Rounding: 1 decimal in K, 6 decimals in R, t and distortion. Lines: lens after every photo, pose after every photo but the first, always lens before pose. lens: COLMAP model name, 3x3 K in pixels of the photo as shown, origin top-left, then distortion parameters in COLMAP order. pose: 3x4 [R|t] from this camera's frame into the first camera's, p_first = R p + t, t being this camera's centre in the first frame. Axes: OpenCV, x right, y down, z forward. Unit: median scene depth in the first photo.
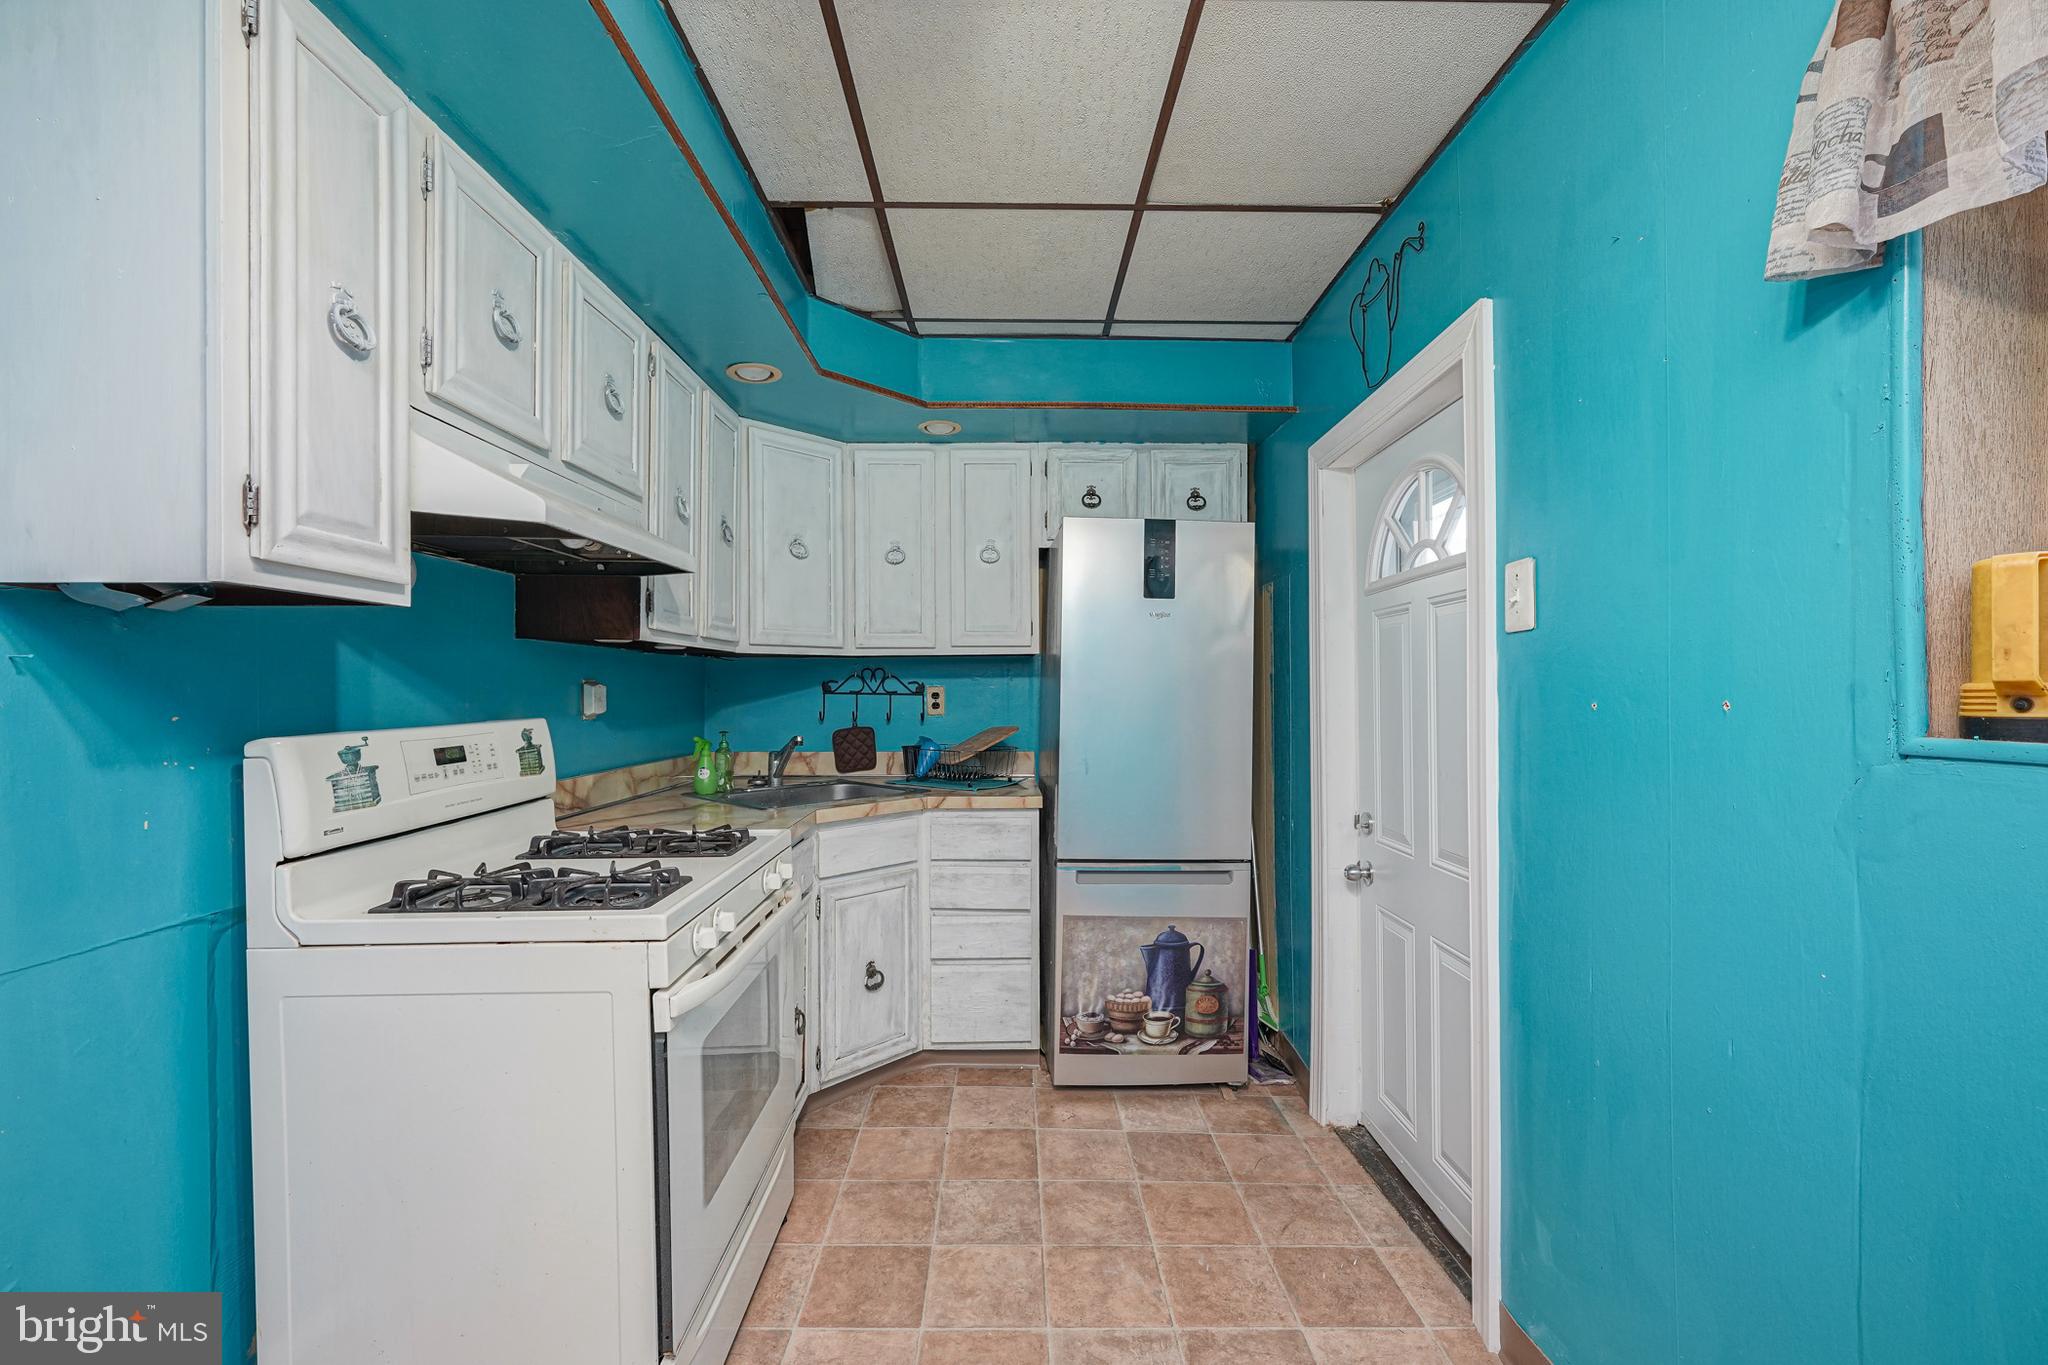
lens RADIAL K [[821.1, 0, 1035.6], [0, 821.1, 679.6], [0, 0, 1]] dist [-0.001696, 0.000518]
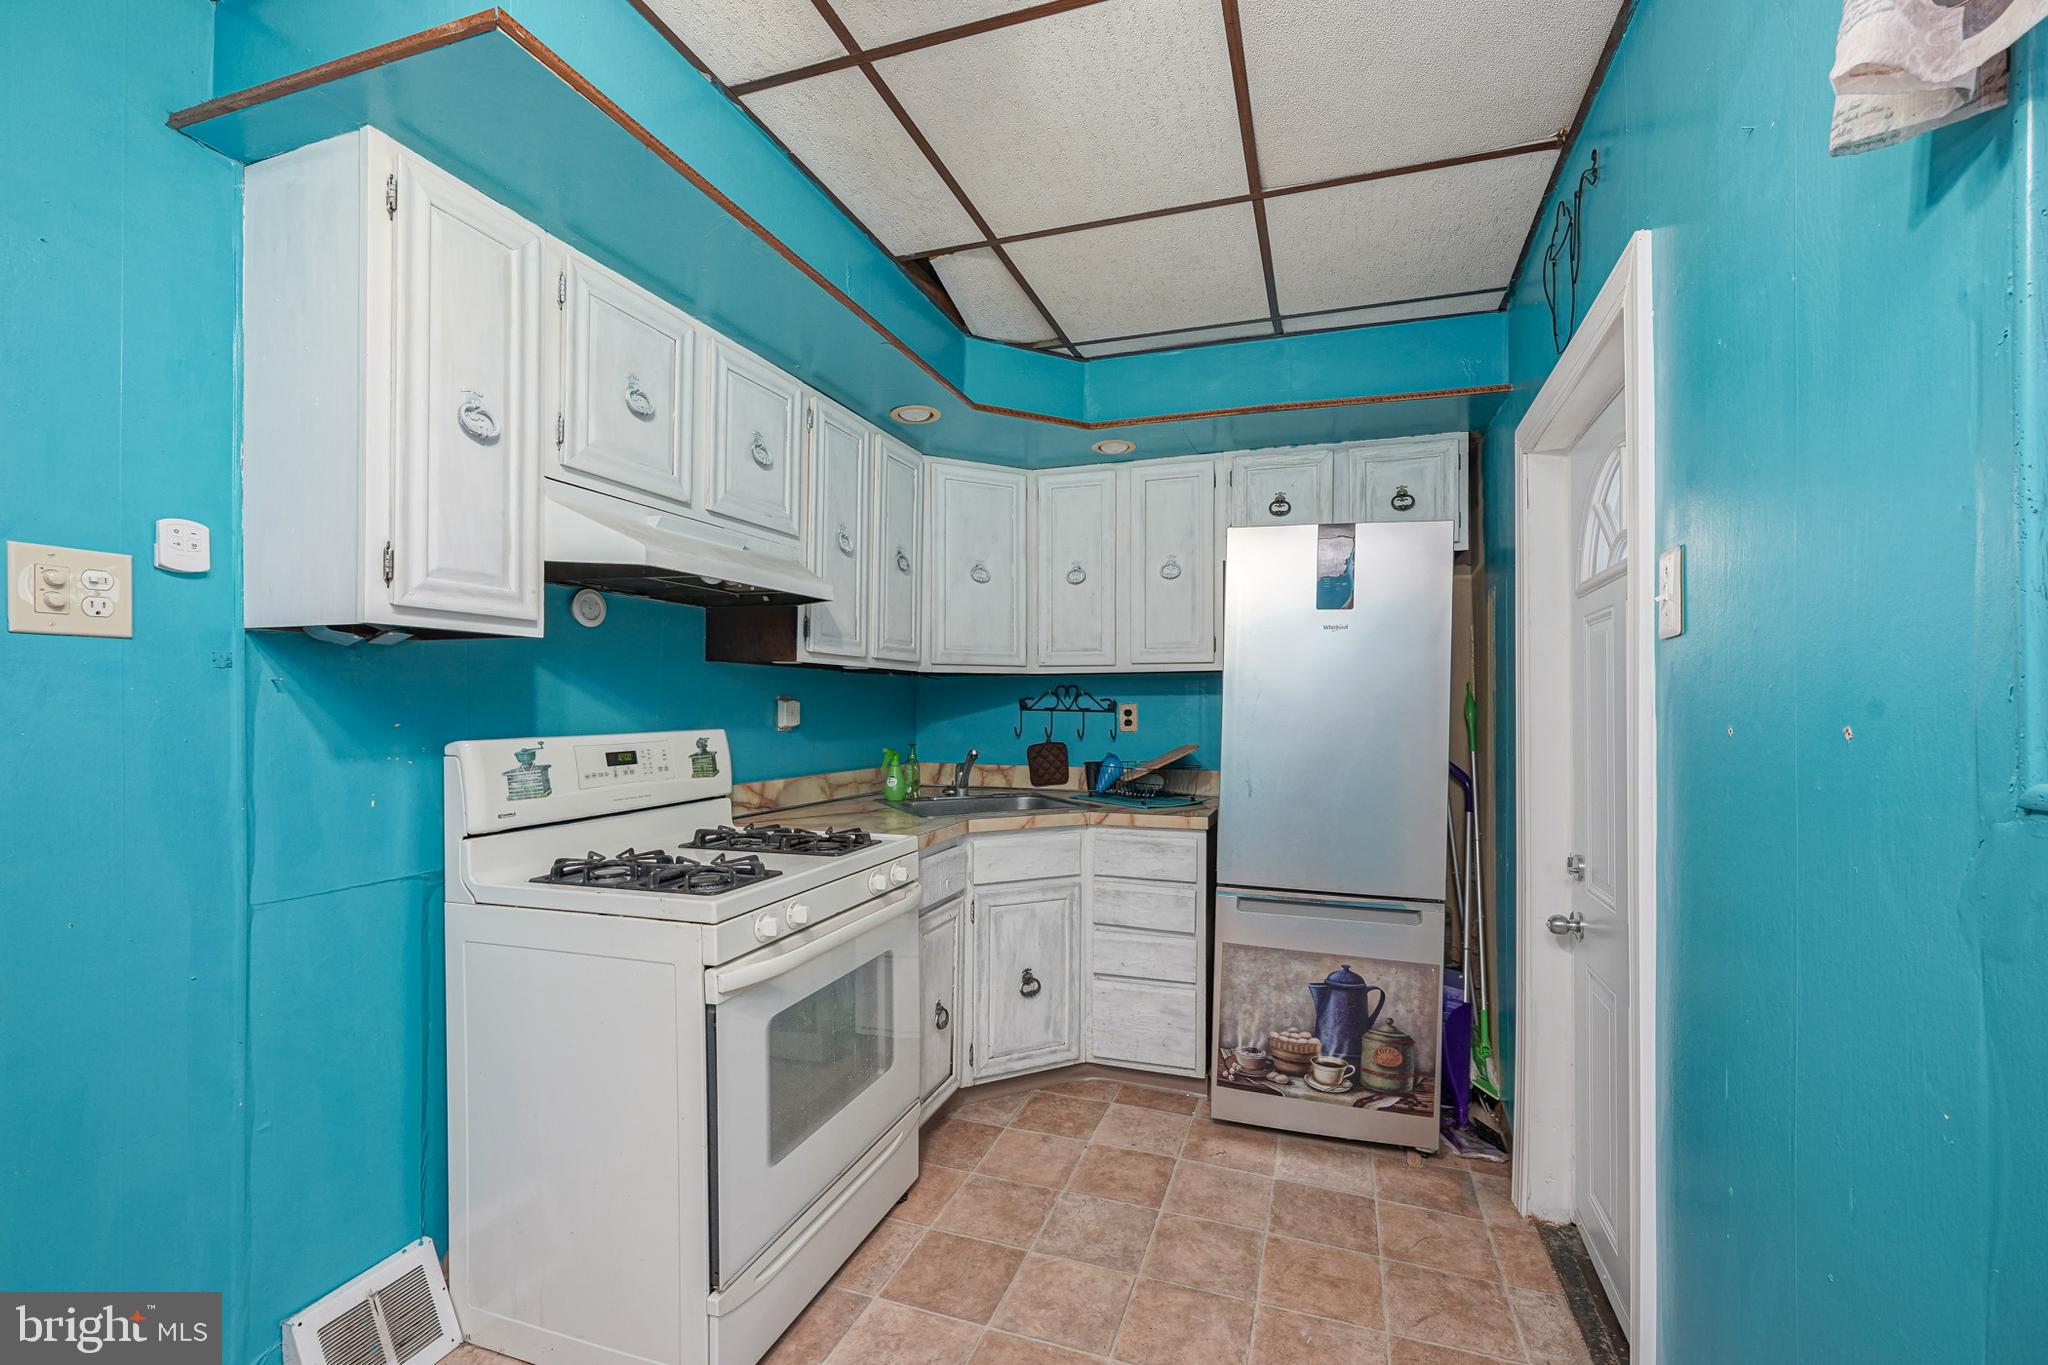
lens RADIAL K [[821.1, 0, 1073.8], [0, 821.1, 692.7], [0, 0, 1]] dist [-0.001696, 0.000518]
pose [[0.948465, 0.000005, -0.316881, 0.212143], [-0.001500, 0.999989, -0.004474, -0.000458], [0.316878, 0.004719, 0.948455, 0.039214]]
